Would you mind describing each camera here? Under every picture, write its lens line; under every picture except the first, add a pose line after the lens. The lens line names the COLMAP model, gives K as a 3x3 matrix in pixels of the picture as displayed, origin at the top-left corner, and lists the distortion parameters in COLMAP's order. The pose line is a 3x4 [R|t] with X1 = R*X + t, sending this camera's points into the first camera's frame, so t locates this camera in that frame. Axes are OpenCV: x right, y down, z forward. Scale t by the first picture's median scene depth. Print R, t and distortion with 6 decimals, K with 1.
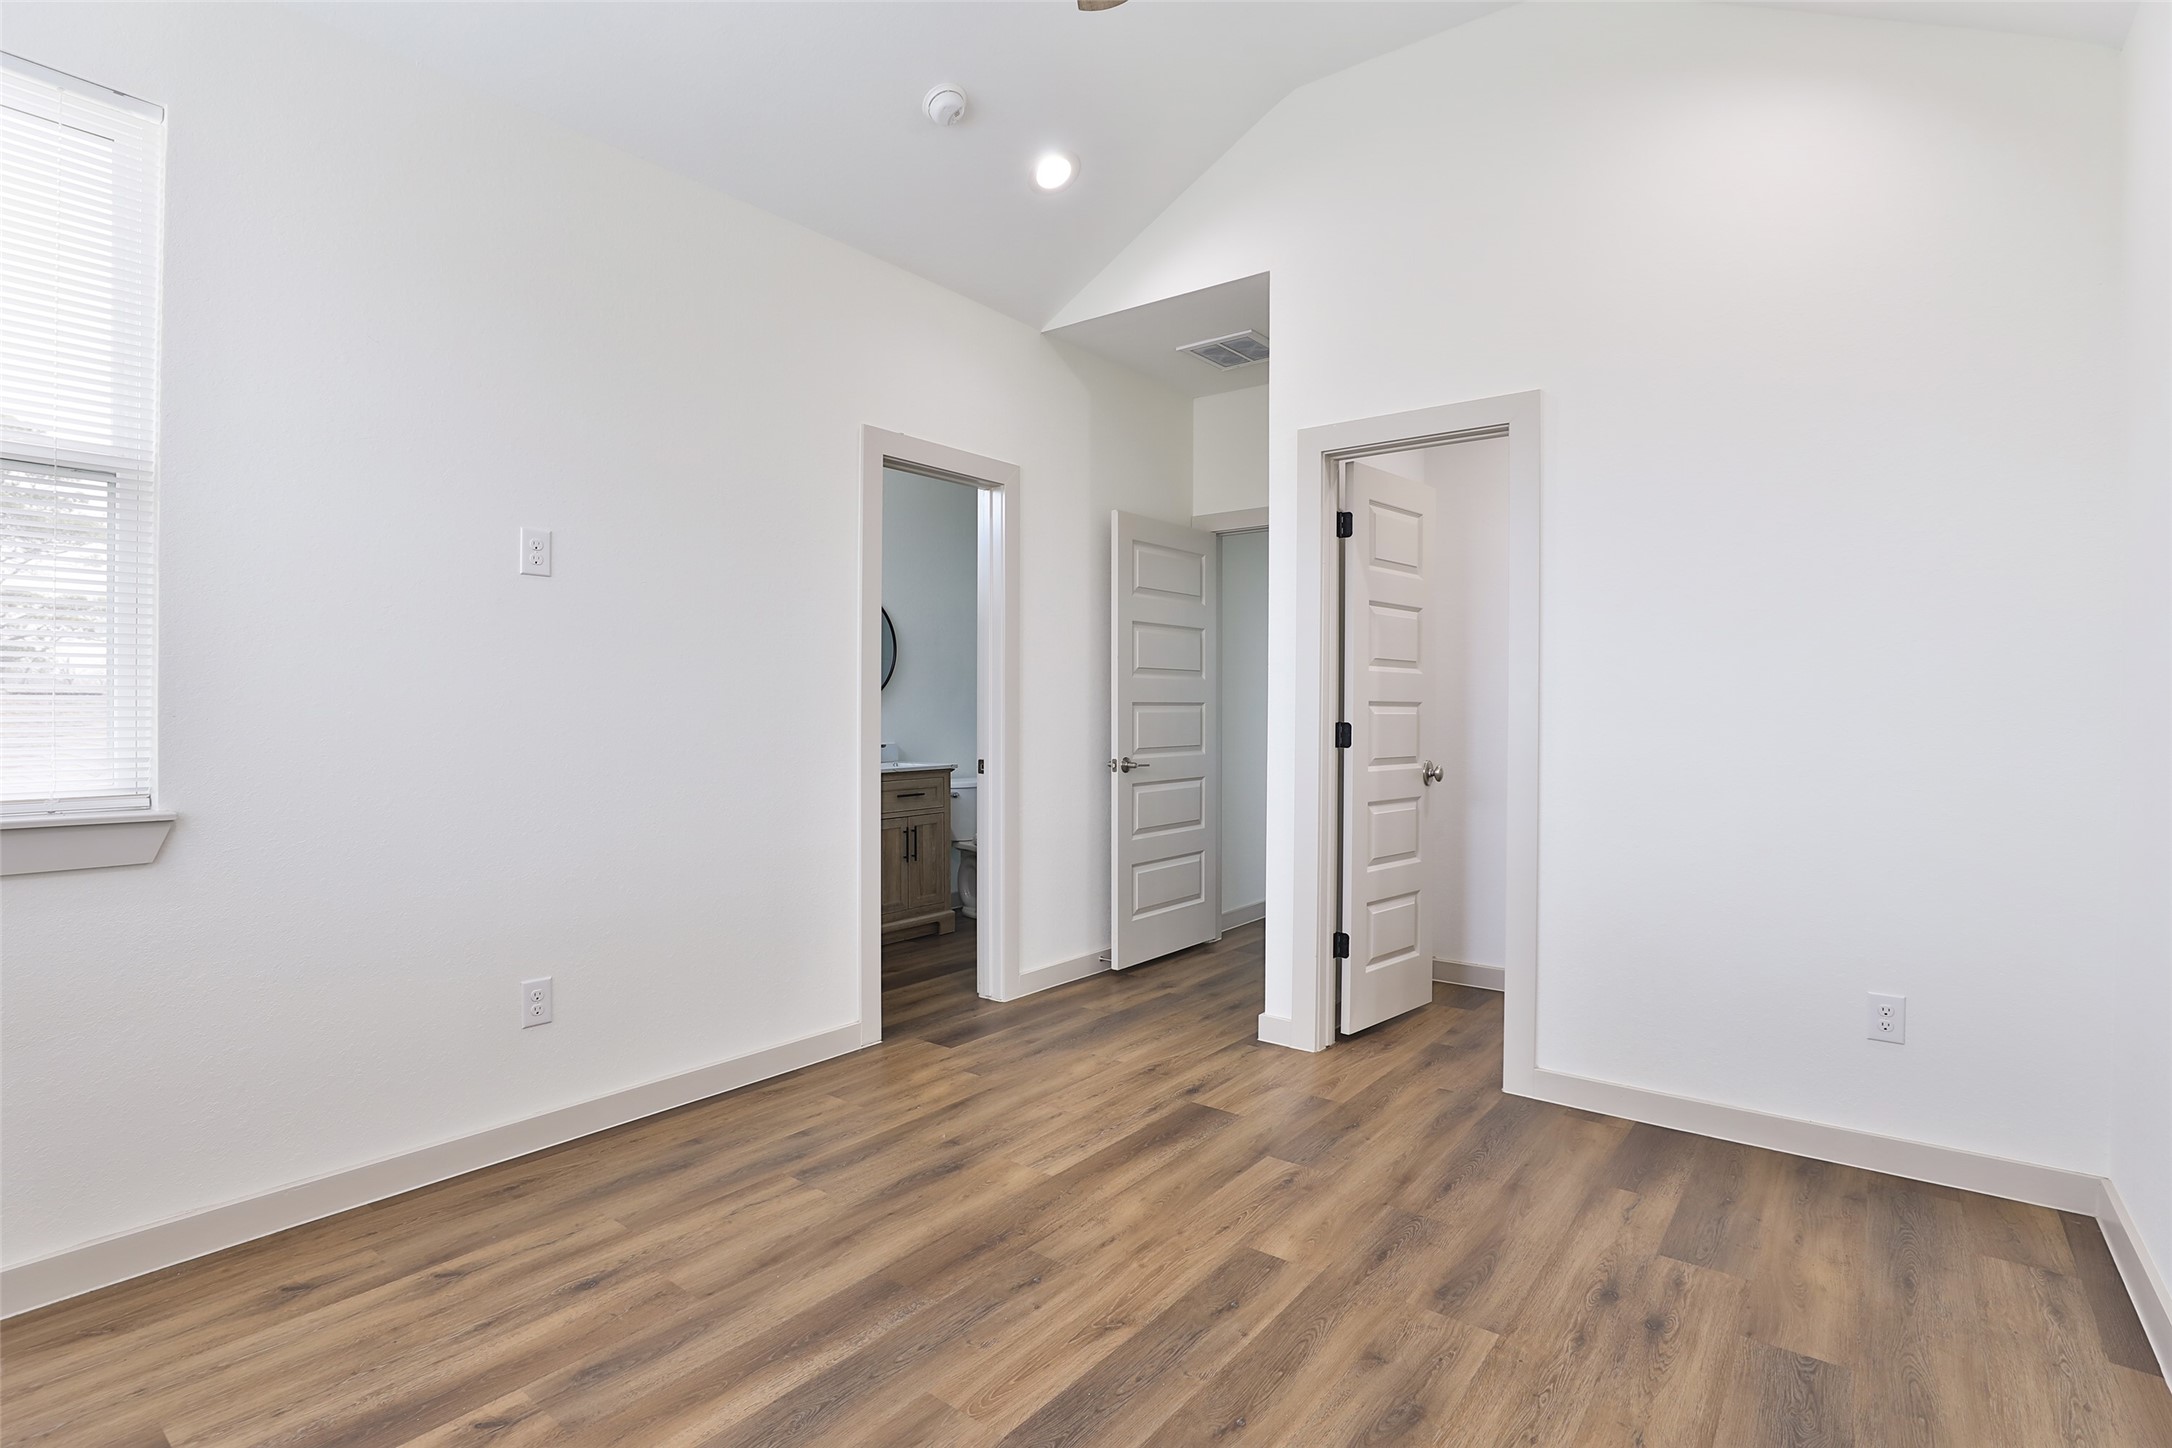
lens RADIAL K [[1045.5, 0, 1086.3], [0, 1045.5, 716.5], [0, 0, 1]] dist [-0.054698, 0.017290]
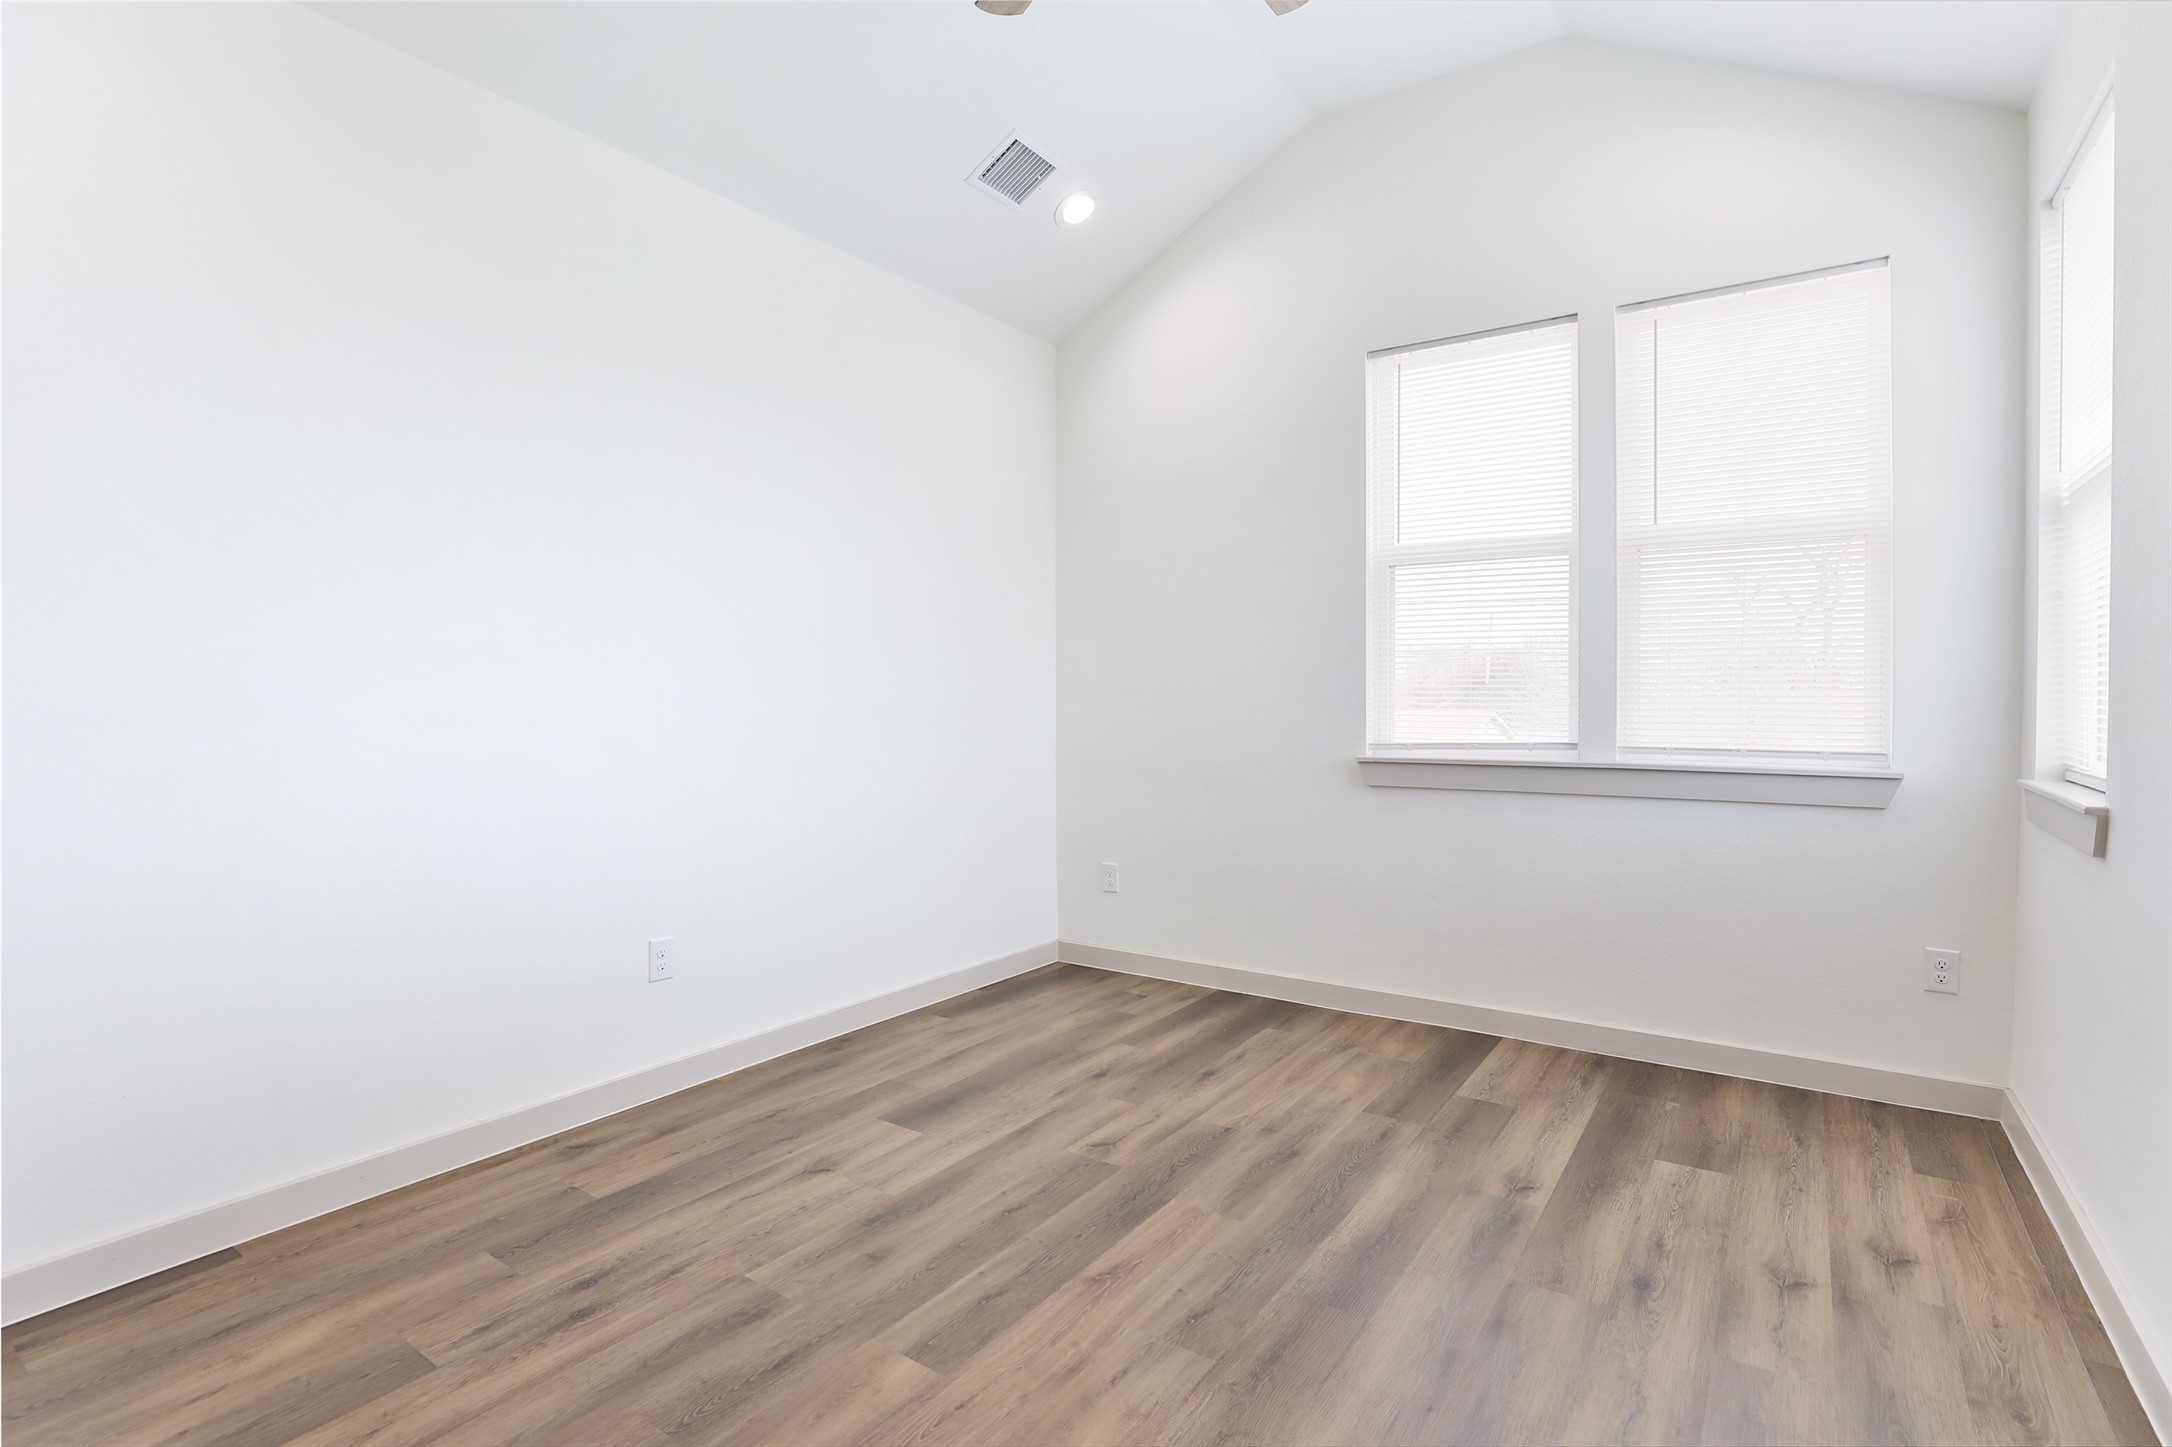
lens RADIAL K [[1045.5, 0, 1086.3], [0, 1045.5, 716.0], [0, 0, 1]] dist [-0.054698, 0.017290]
pose [[-0.998332, -0.001333, -0.057725, 0.101153], [-0.003106, 0.999526, 0.030636, -0.016917], [0.057657, 0.030764, -0.997862, 1.949329]]
